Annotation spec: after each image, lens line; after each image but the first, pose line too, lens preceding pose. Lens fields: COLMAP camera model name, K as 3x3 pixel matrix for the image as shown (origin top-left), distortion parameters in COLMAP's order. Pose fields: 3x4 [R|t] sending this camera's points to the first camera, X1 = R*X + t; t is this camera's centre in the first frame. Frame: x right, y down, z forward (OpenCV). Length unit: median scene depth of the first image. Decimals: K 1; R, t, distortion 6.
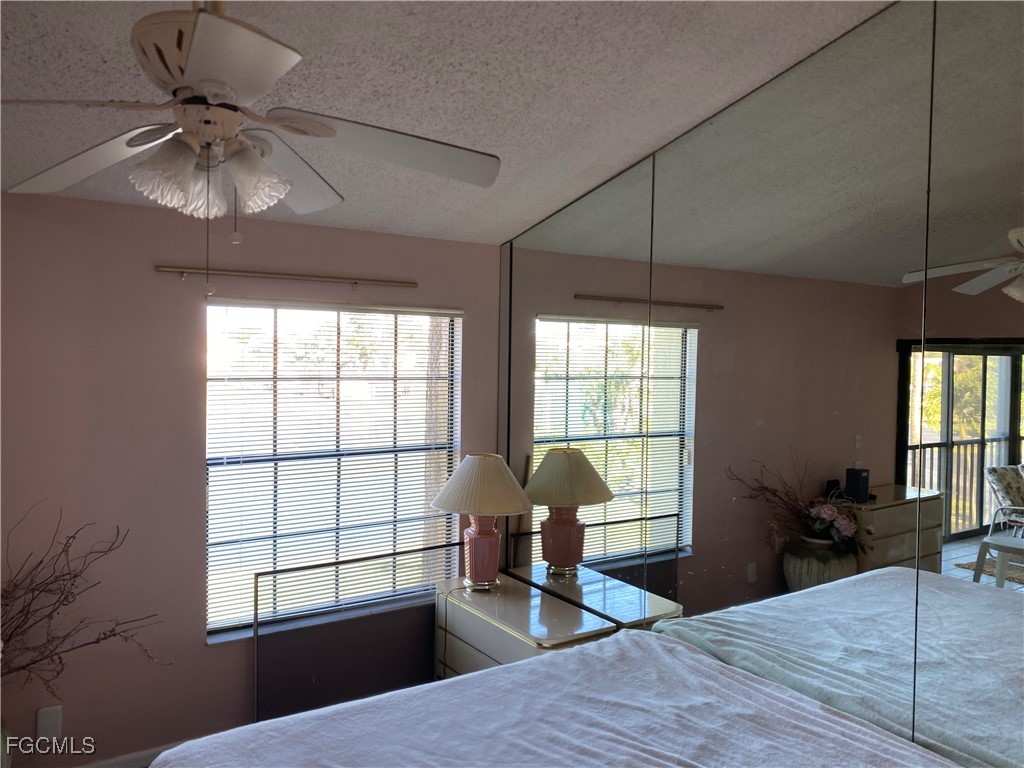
lens RADIAL K [[788.1, 0, 509.6], [0, 788.1, 350.8], [0, 0, 1]] dist [0.000738, 0.004107]
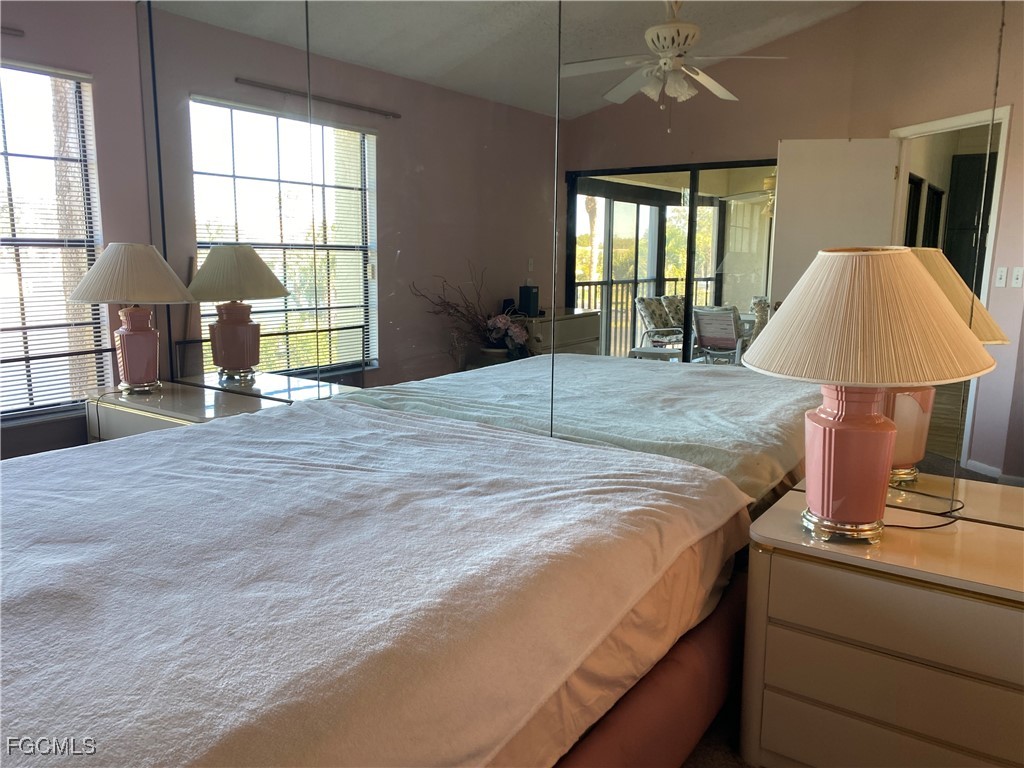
lens RADIAL K [[778.0, 0, 511.1], [0, 778.0, 361.2], [0, 0, 1]] dist [0.092081, -0.089502]
pose [[0.932447, -0.057541, 0.356696, 0.035992], [0.005166, 0.989259, 0.146081, 0.121744], [-0.361270, -0.134370, 0.922729, 0.003502]]
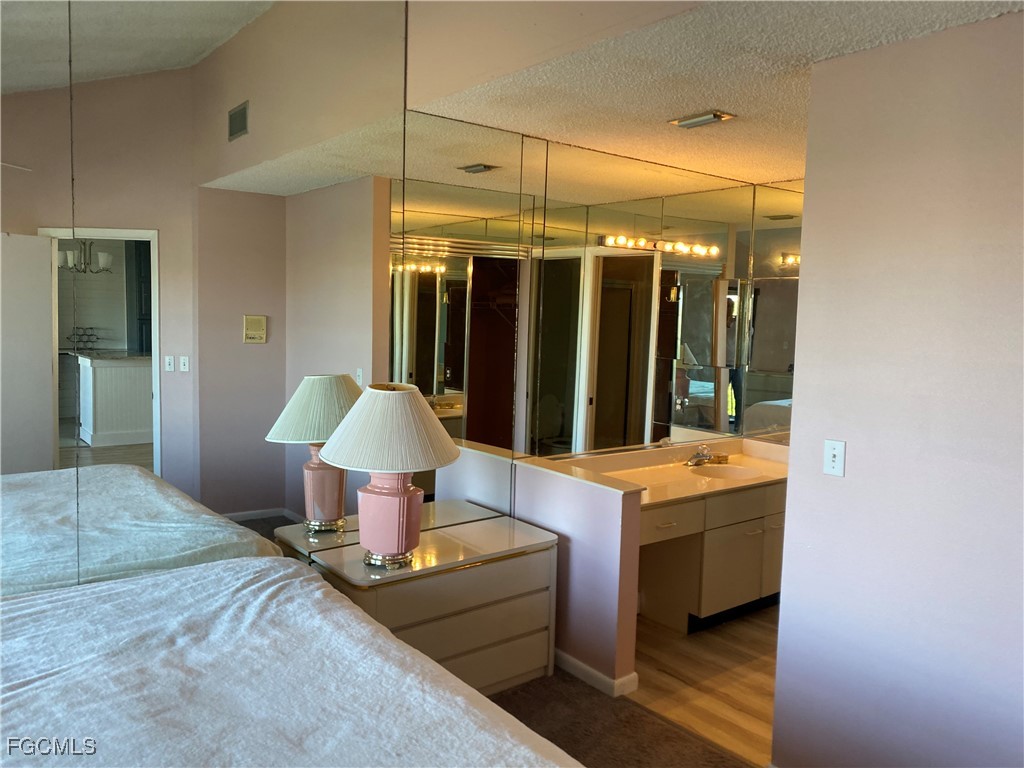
lens RADIAL K [[778.0, 0, 511.1], [0, 778.0, 361.2], [0, 0, 1]] dist [0.092081, -0.089502]
pose [[-0.071276, -0.078407, 0.994370, -0.320665], [-0.031551, 0.996584, 0.076320, 0.047659], [-0.996958, -0.025934, -0.073506, 0.271522]]
